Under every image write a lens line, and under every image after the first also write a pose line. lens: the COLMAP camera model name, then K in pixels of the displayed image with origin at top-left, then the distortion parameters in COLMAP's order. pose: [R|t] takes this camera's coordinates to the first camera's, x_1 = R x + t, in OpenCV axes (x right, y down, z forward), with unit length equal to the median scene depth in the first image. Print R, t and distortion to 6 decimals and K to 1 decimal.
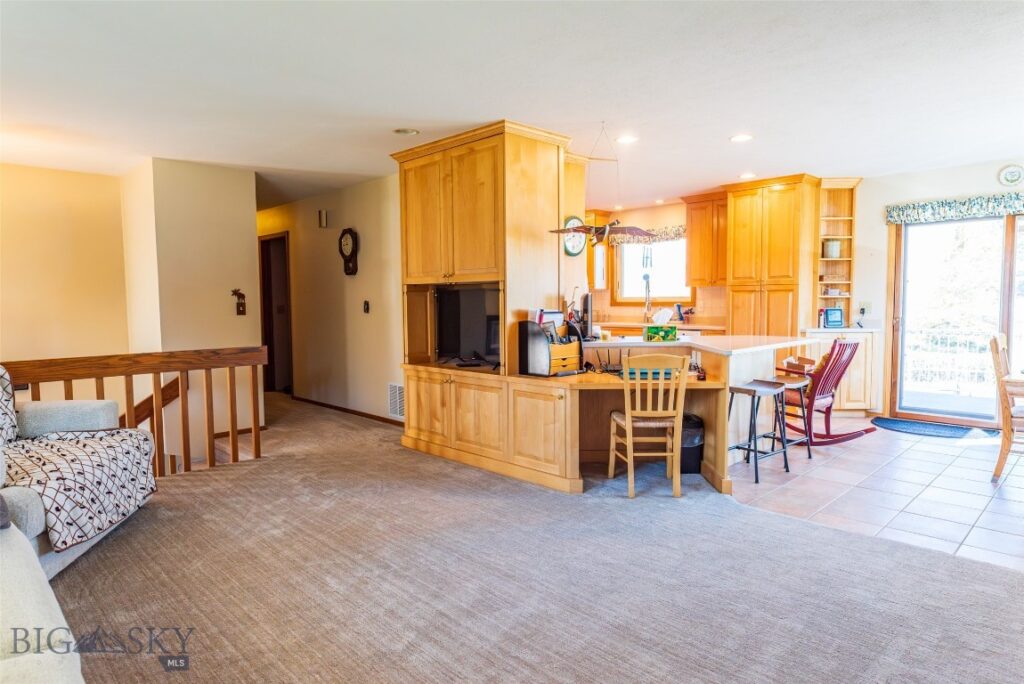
lens RADIAL K [[594.2, 0, 514.5], [0, 594.2, 342.1], [0, 0, 1]] dist [-0.003324, -0.000954]
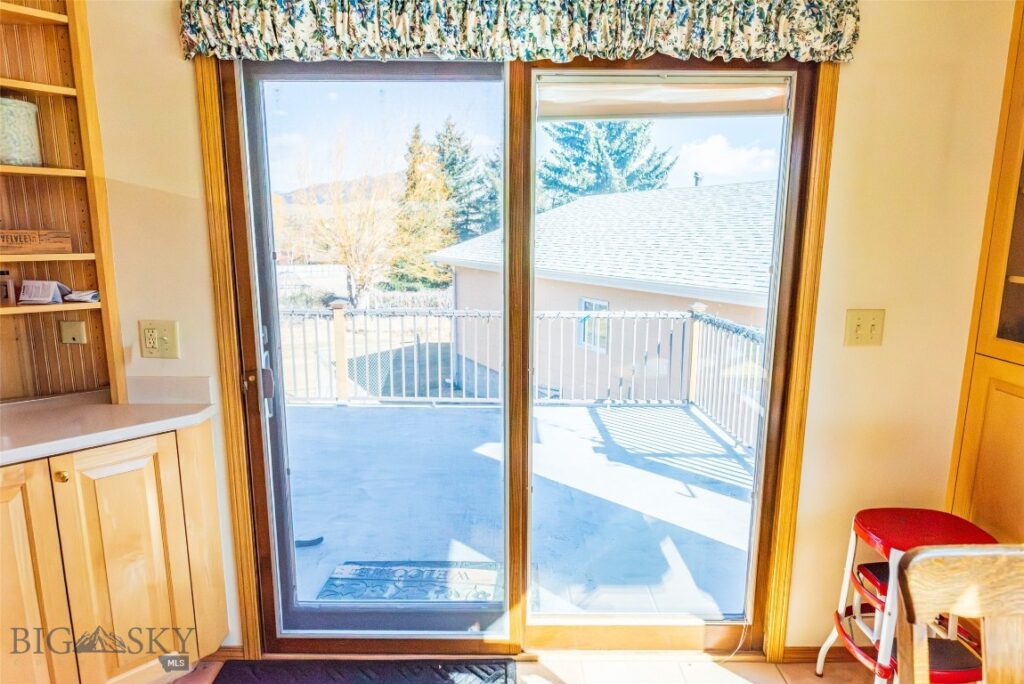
lens RADIAL K [[594.2, 0, 510.4], [0, 594.2, 343.7], [0, 0, 1]] dist [-0.003324, -0.000954]
pose [[0.697222, -0.118887, 0.706928, 0.497197], [0.035612, 0.990678, 0.131484, -0.089273], [-0.715970, -0.066498, 0.694957, 0.652304]]
